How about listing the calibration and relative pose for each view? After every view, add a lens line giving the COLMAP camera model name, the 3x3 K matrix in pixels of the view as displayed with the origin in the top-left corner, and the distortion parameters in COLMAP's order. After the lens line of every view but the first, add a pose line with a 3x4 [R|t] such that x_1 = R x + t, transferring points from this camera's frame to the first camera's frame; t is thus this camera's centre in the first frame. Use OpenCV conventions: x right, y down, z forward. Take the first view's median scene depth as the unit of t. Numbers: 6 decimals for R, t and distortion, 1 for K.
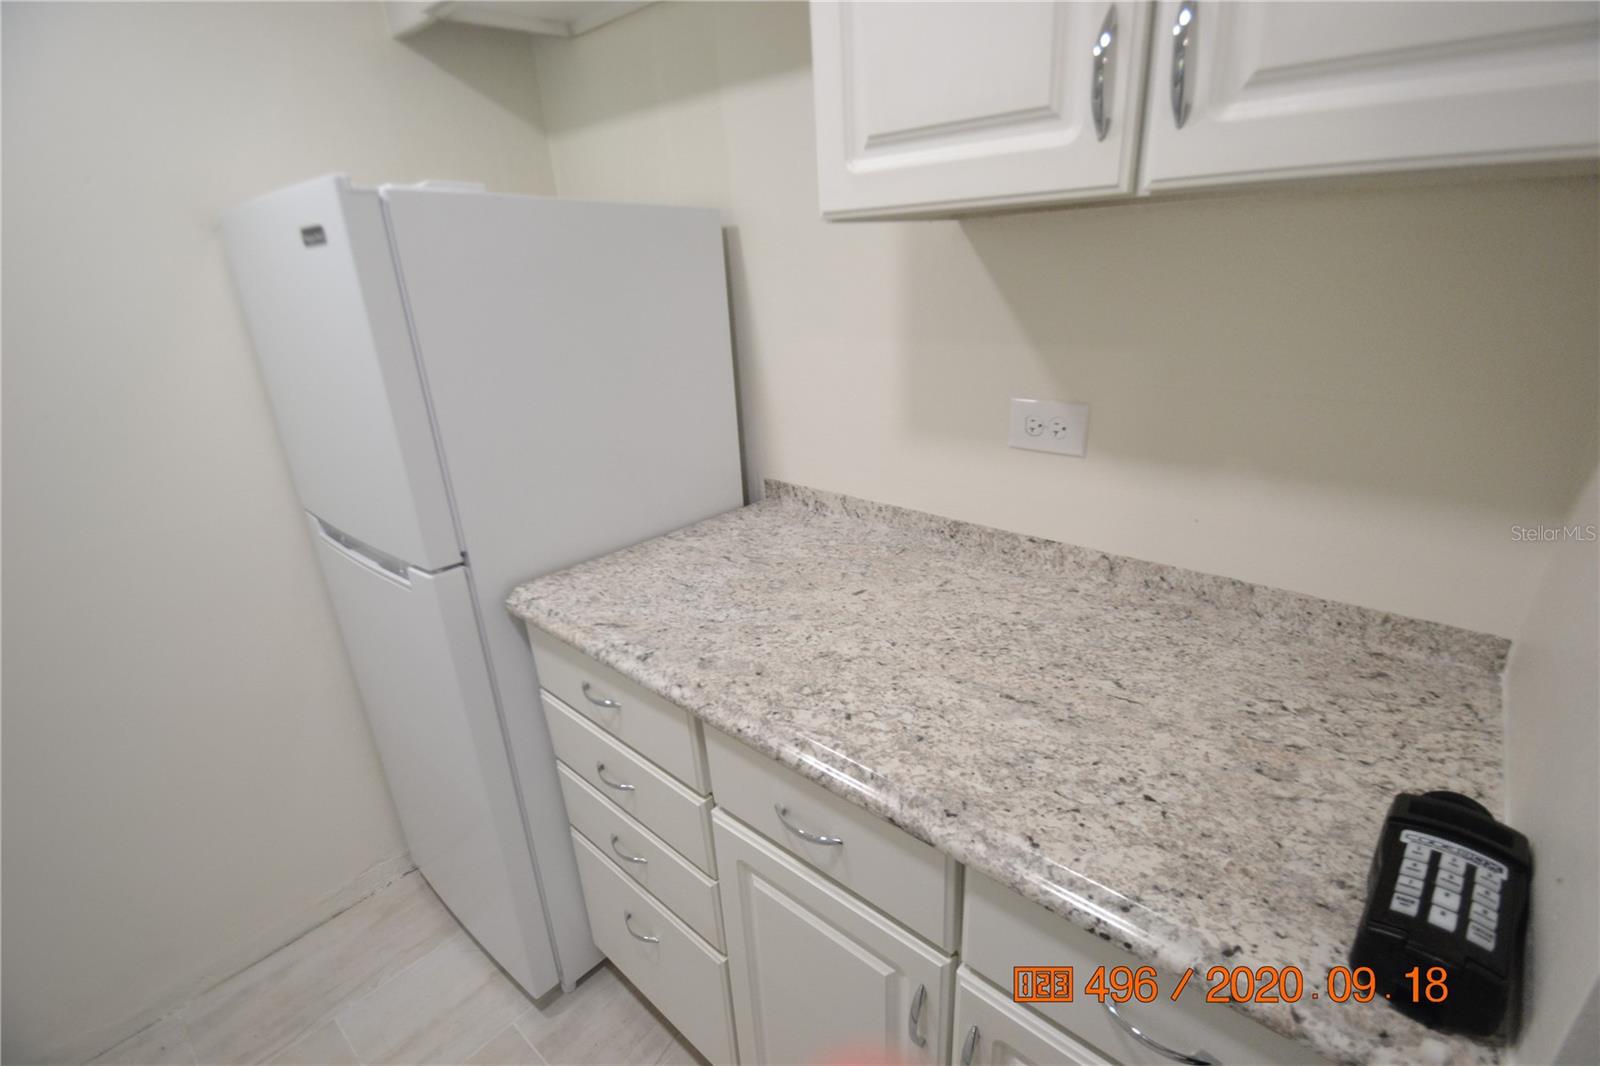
lens RADIAL K [[714.9, 0, 821.1], [0, 714.9, 557.5], [0, 0, 1]] dist [0.005404, -0.011862]
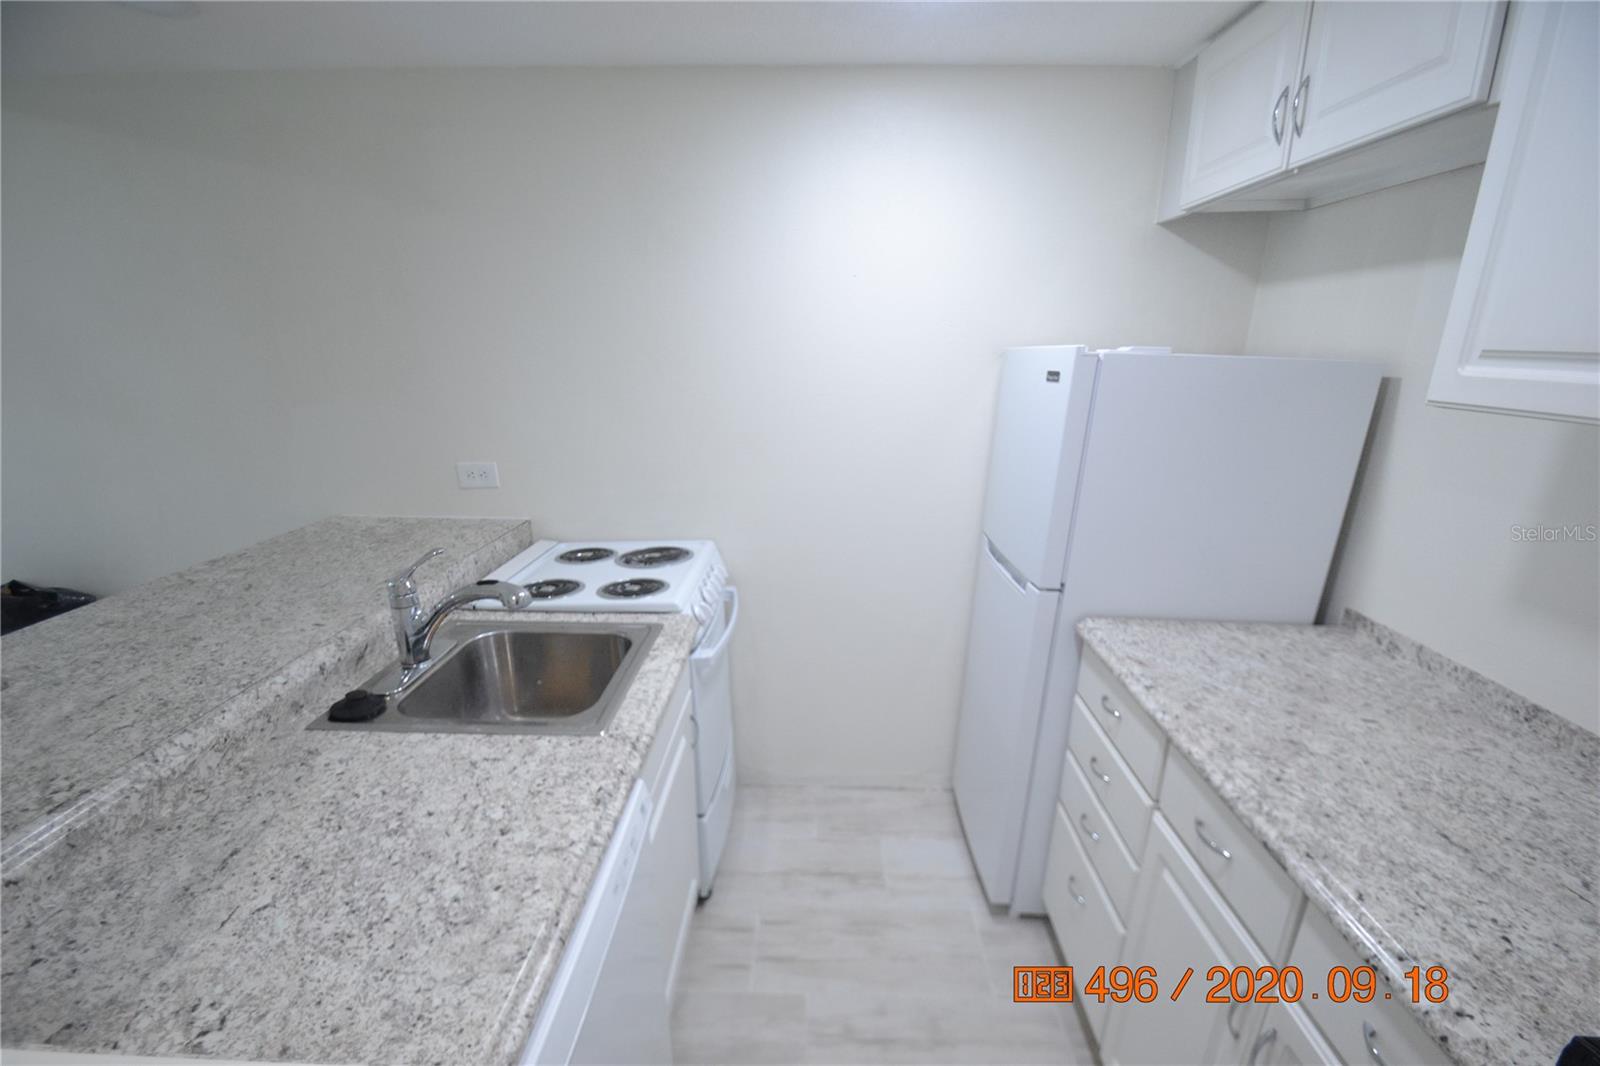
lens RADIAL K [[715.7, 0, 794.3], [0, 715.7, 602.8], [0, 0, 1]] dist [0.017820, -0.020154]
pose [[0.622679, 0.307323, -0.719600, 0.257630], [-0.332857, 0.936320, 0.111853, 0.052973], [0.708151, 0.169876, 0.685321, -0.446373]]
